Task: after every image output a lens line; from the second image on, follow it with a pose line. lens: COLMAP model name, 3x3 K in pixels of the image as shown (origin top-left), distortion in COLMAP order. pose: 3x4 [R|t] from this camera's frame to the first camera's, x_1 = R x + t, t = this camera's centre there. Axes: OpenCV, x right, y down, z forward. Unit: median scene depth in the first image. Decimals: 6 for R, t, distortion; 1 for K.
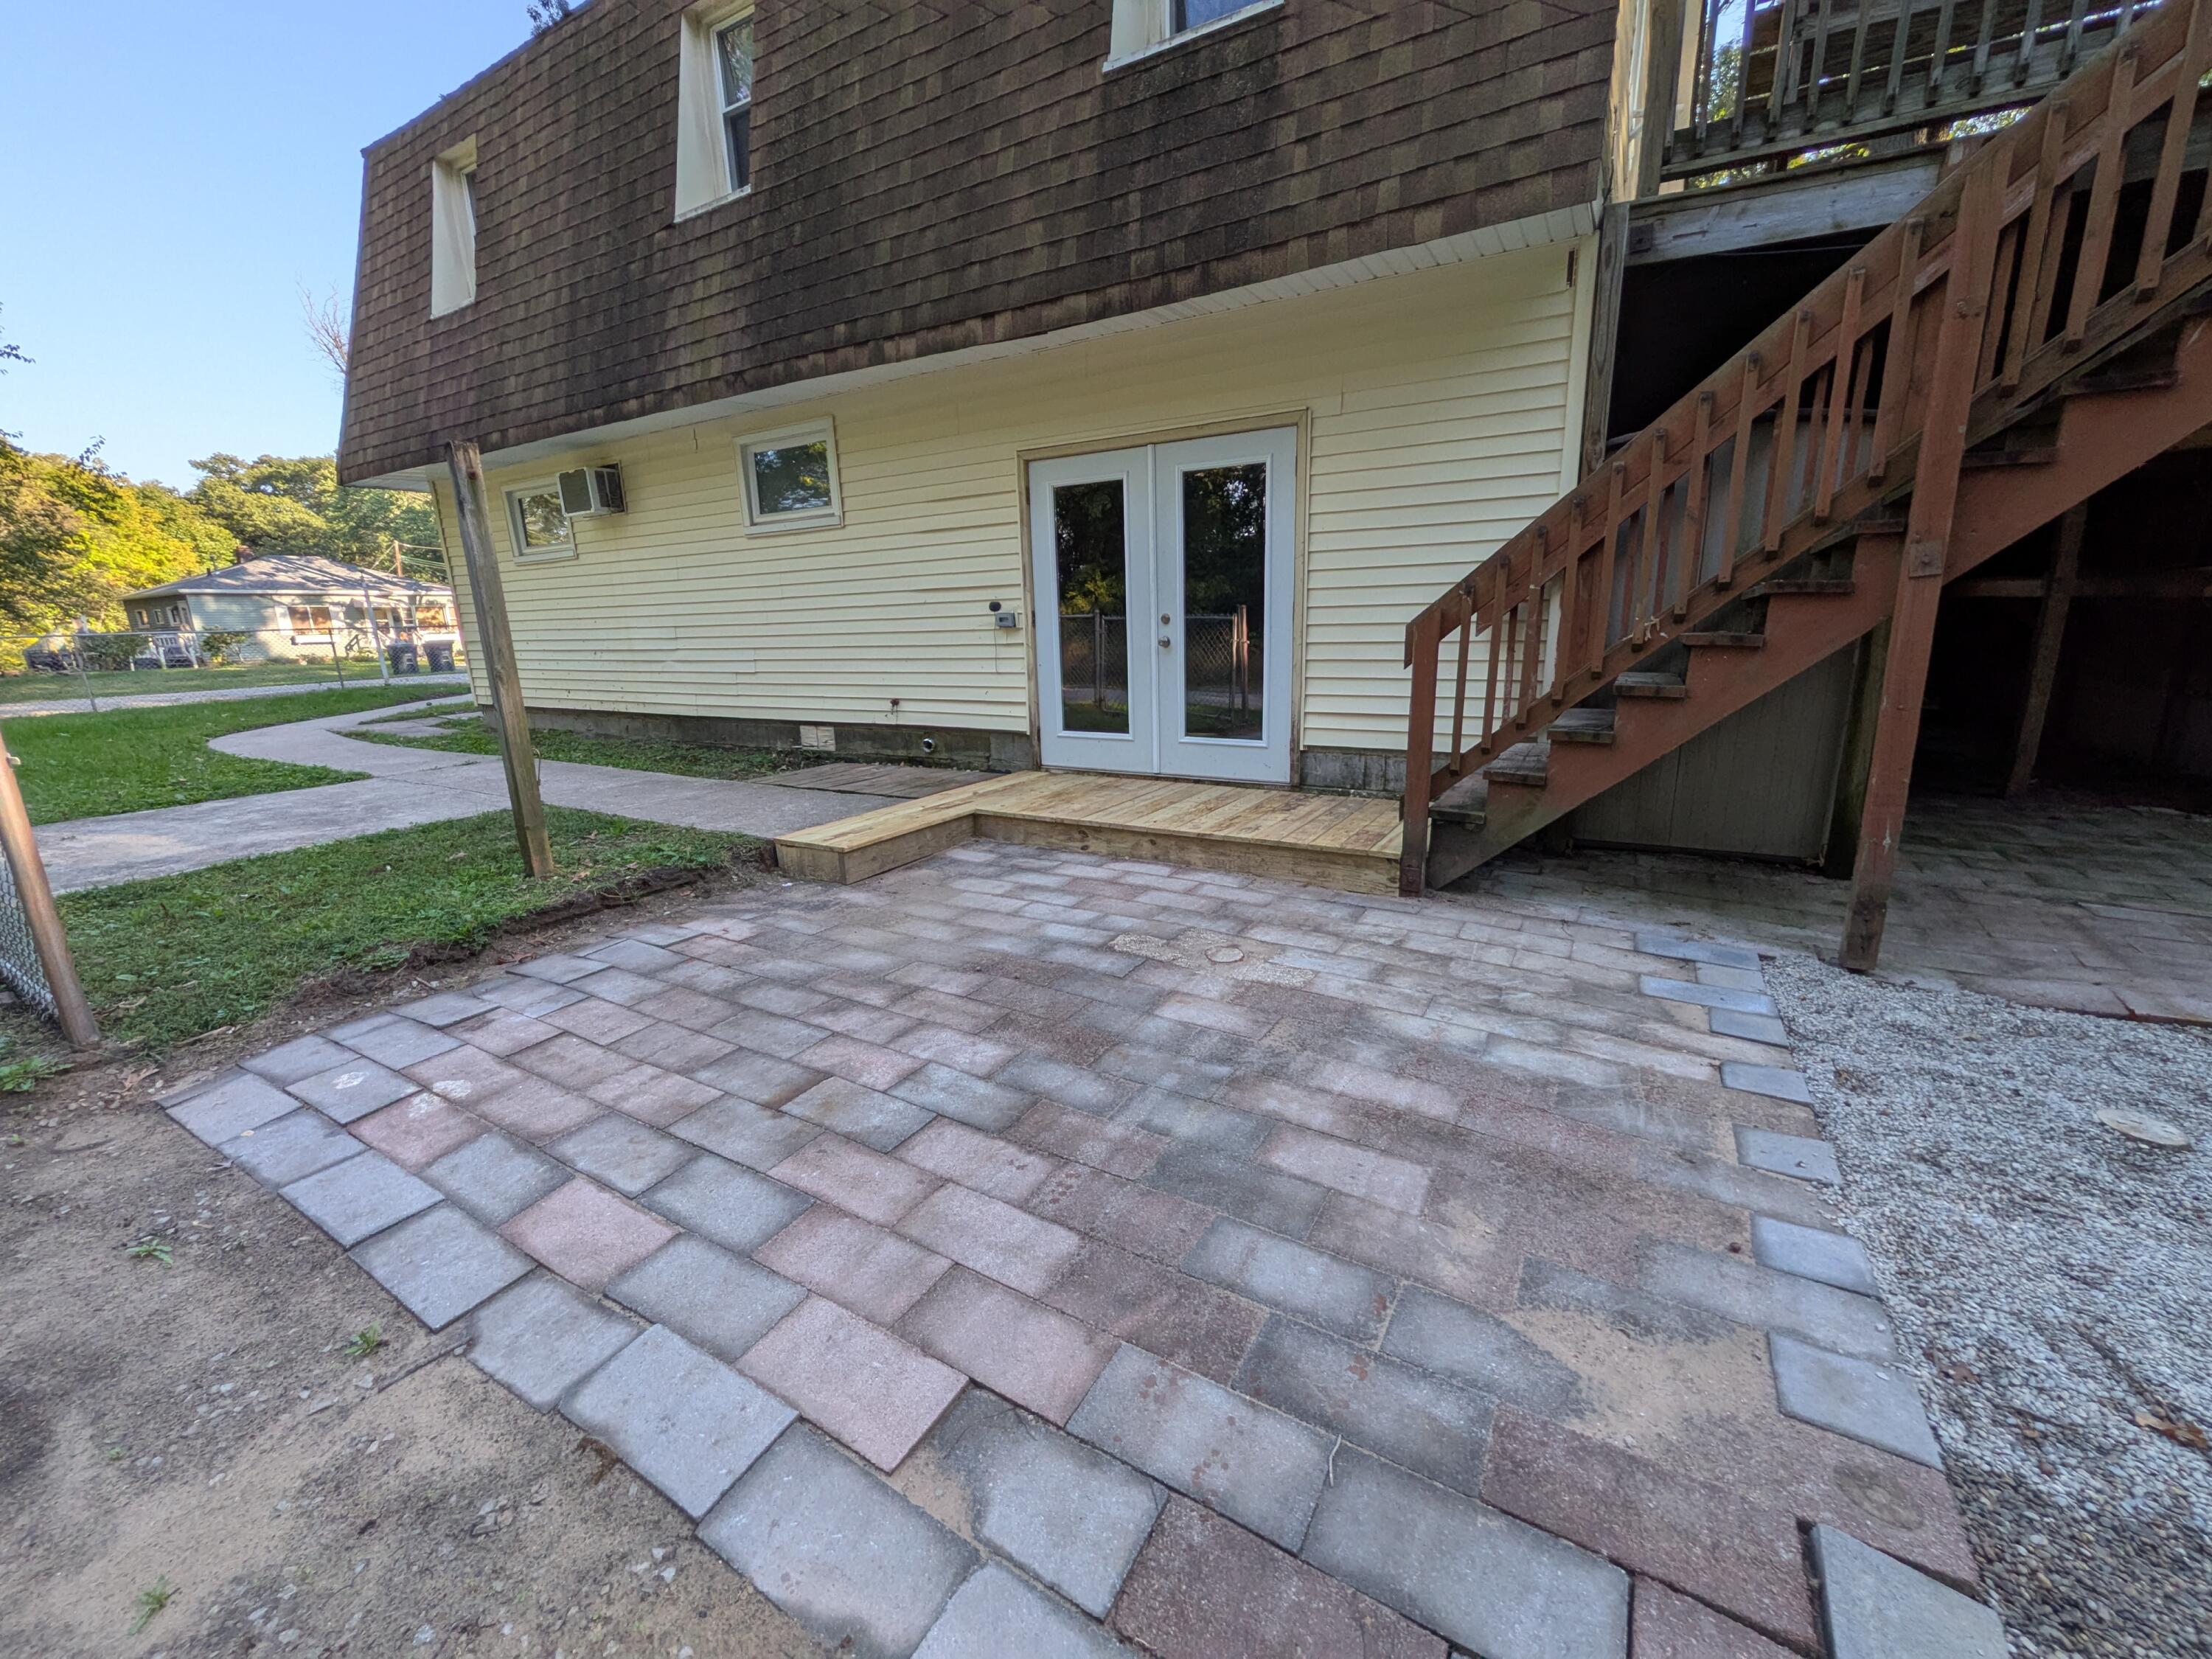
lens RADIAL K [[879.4, 0, 1117.9], [0, 879.4, 821.9], [0, 0, 1]] dist [-0.001605, -0.000418]
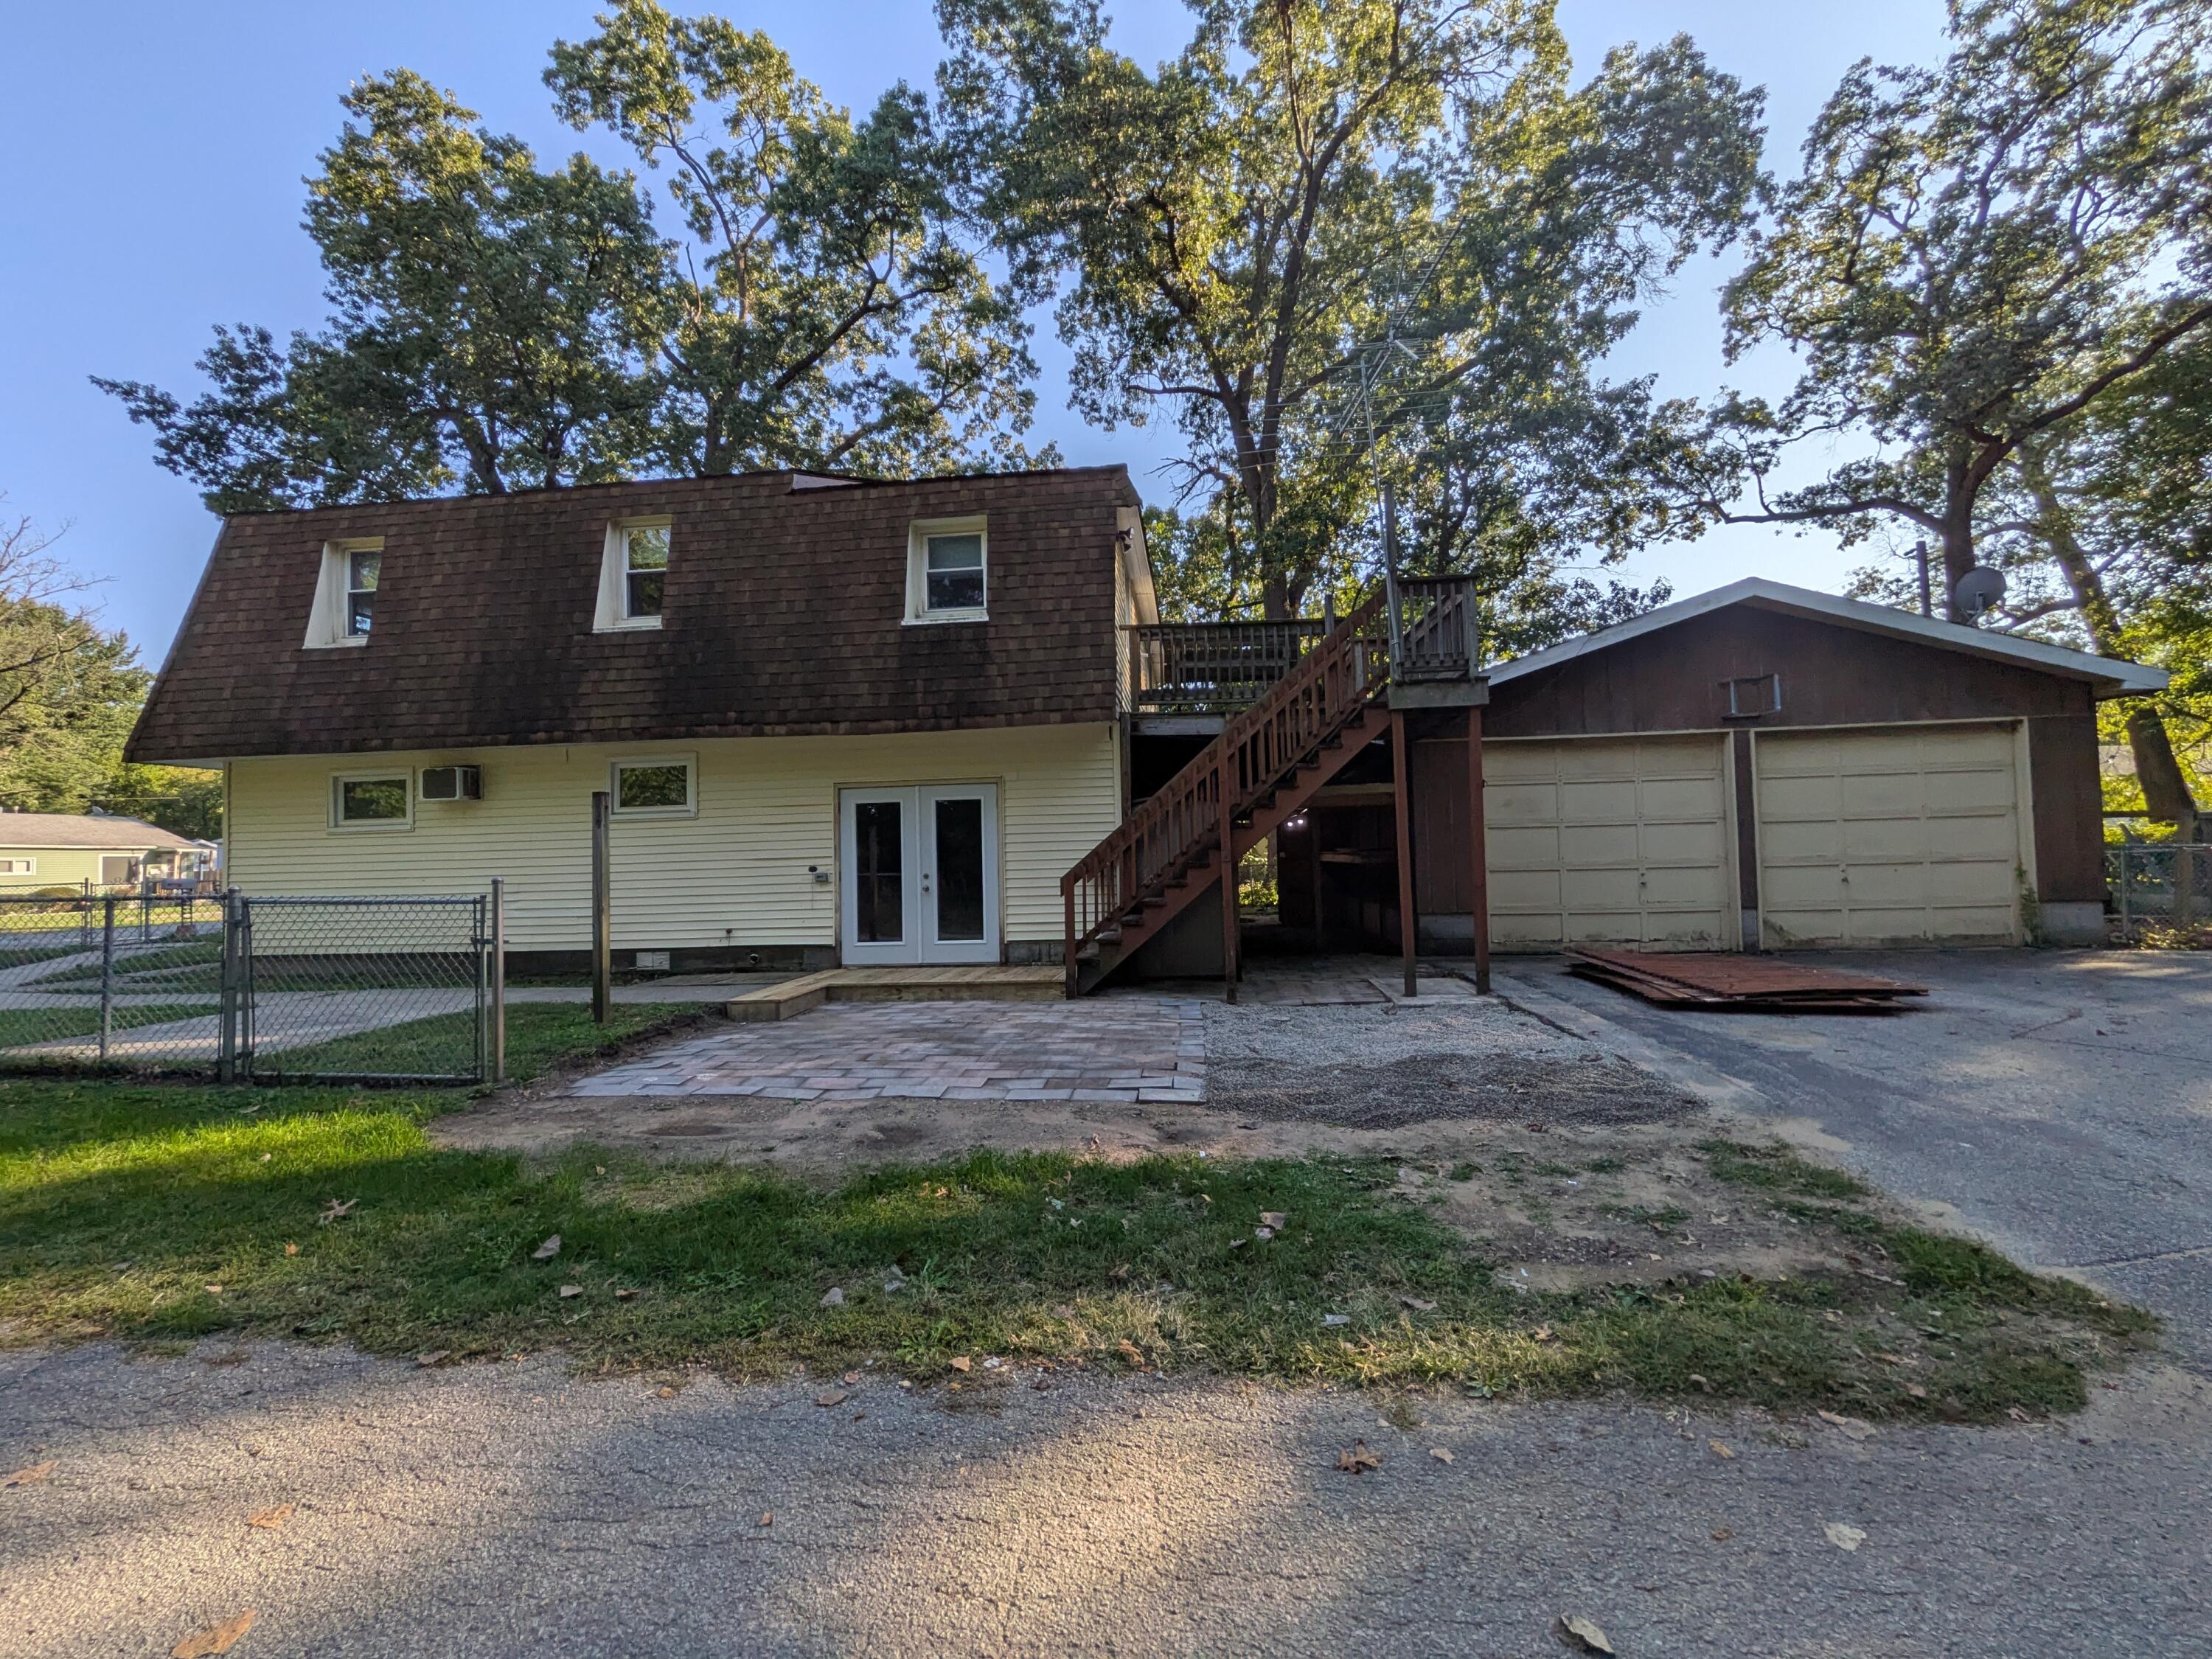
lens RADIAL K [[879.4, 0, 1109.0], [0, 879.4, 830.7], [0, 0, 1]] dist [-0.001605, -0.000418]
pose [[0.908626, 0.018277, 0.417212, -0.364388], [0.097144, 0.962386, -0.253726, 0.177140], [-0.406156, 0.271071, 0.872673, -0.769388]]
